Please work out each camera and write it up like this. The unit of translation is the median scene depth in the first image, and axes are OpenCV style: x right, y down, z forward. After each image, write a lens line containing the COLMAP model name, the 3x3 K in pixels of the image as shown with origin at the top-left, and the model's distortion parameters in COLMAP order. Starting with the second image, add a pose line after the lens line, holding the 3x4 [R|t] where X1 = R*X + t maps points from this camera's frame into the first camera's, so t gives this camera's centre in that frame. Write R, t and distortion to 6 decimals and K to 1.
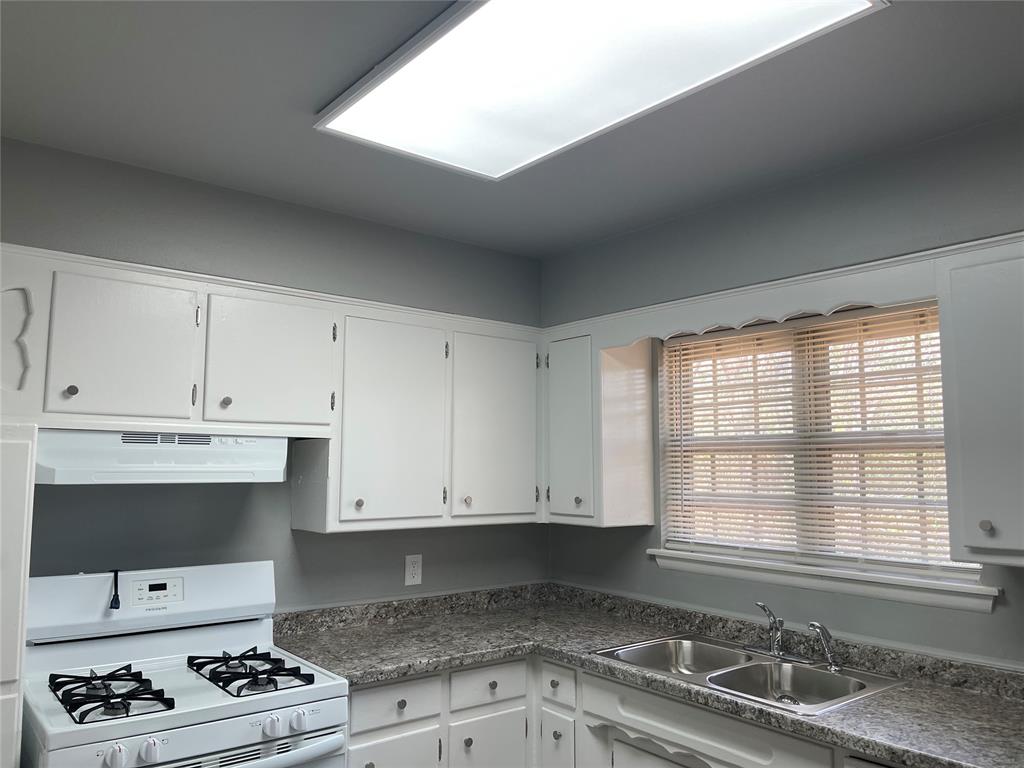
lens RADIAL K [[783.1, 0, 514.6], [0, 783.1, 385.4], [0, 0, 1]] dist [0.061494, -0.082492]
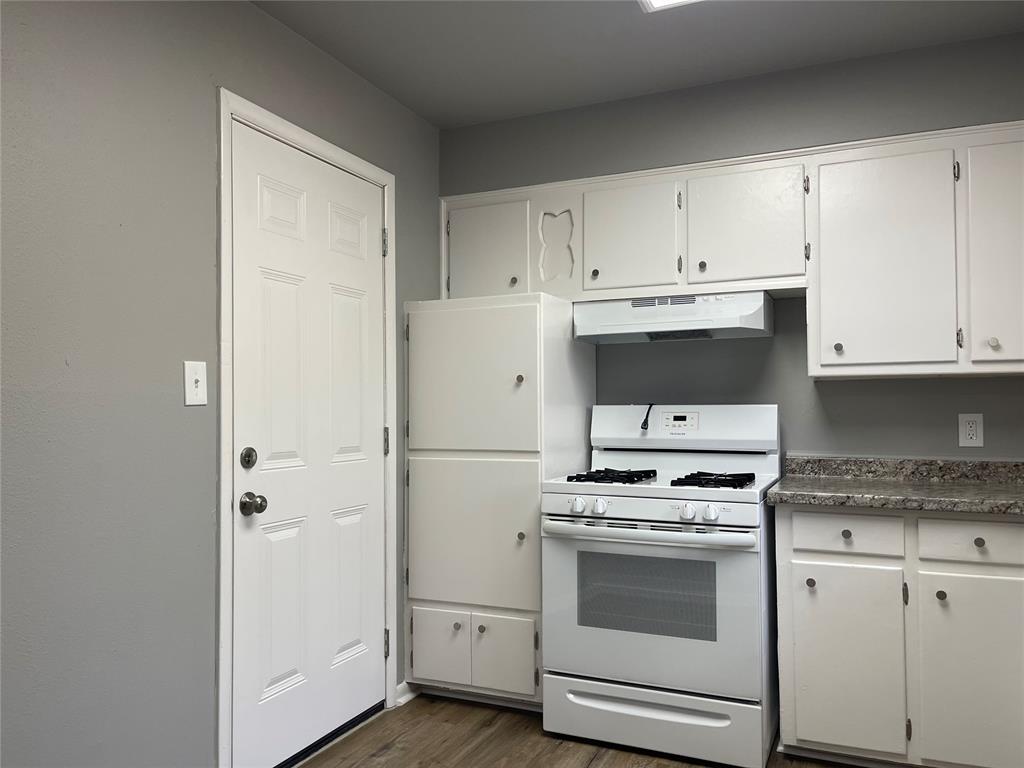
lens RADIAL K [[783.1, 0, 506.8], [0, 783.1, 391.3], [0, 0, 1]] dist [0.061494, -0.082492]
pose [[0.446733, -0.032900, -0.894062, 0.523573], [0.096899, 0.995224, 0.011794, 0.154873], [0.889405, -0.091903, 0.447787, 0.164919]]
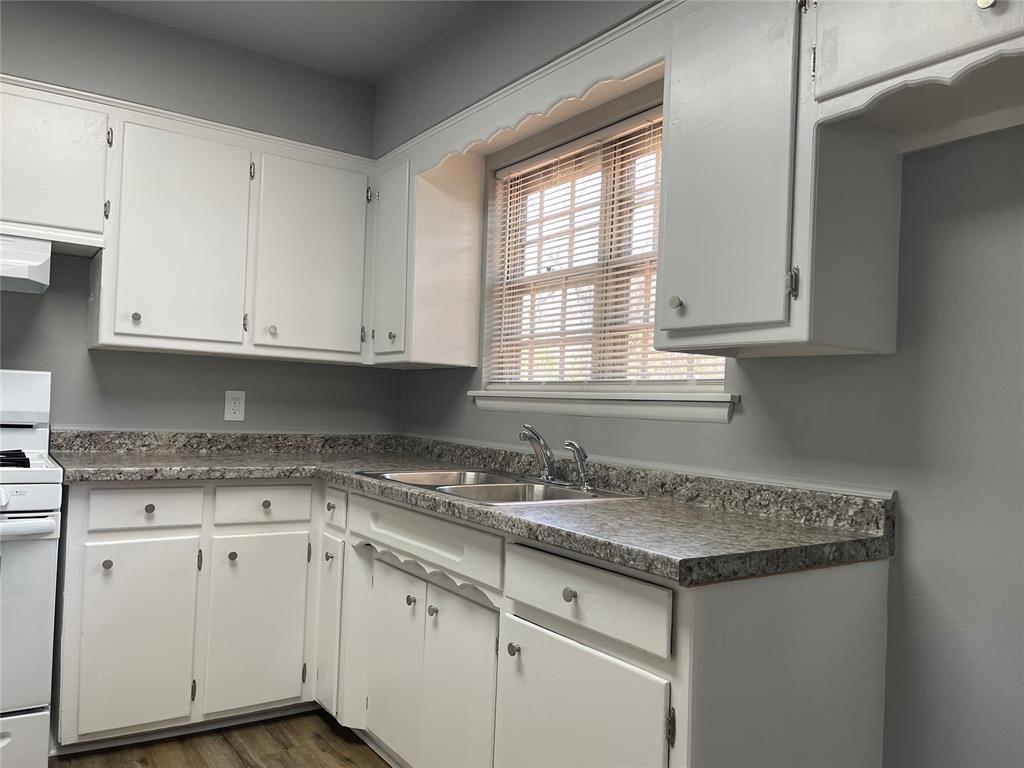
lens RADIAL K [[783.1, 0, 510.1], [0, 783.1, 389.6], [0, 0, 1]] dist [0.061494, -0.082492]
pose [[0.996384, 0.032547, -0.078490, 0.347911], [-0.026234, 0.996437, 0.080156, 0.151040], [0.080819, -0.077807, 0.993687, 0.059722]]
